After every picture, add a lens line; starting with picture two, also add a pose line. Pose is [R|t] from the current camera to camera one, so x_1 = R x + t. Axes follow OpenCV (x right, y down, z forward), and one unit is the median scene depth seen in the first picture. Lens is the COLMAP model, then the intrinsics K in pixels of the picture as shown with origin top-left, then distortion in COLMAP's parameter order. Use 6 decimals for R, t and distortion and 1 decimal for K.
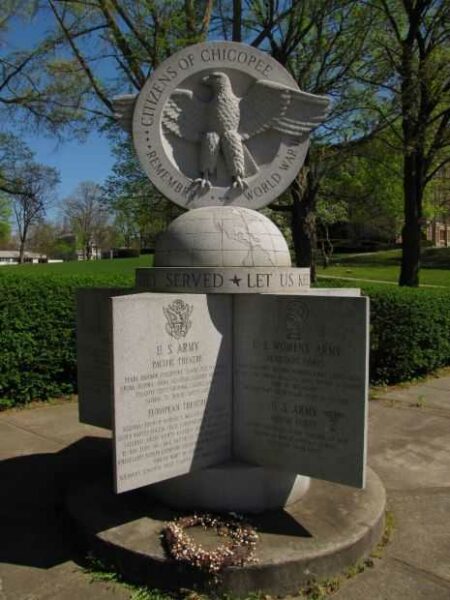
lens RADIAL K [[517.9, 0, 214.0], [0, 517.9, 298.4], [0, 0, 1]] dist [-0.195363, 0.168518]
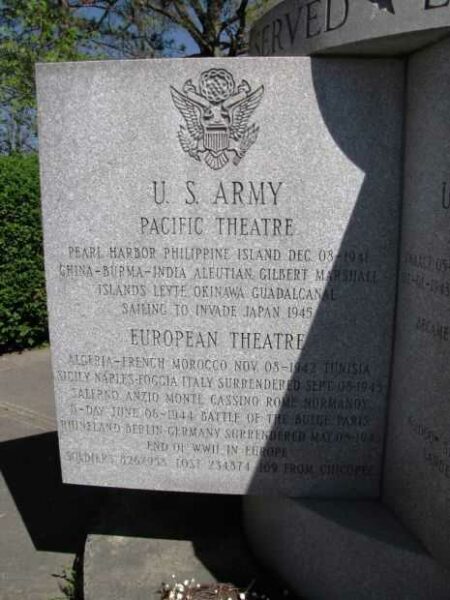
lens RADIAL K [[517.9, 0, 214.0], [0, 517.9, 298.4], [0, 0, 1]] dist [-0.195363, 0.168518]
pose [[0.701387, 0.132149, -0.700423, 0.213494], [-0.041289, 0.988546, 0.145164, 0.117308], [0.711584, -0.072897, 0.698810, 0.699077]]
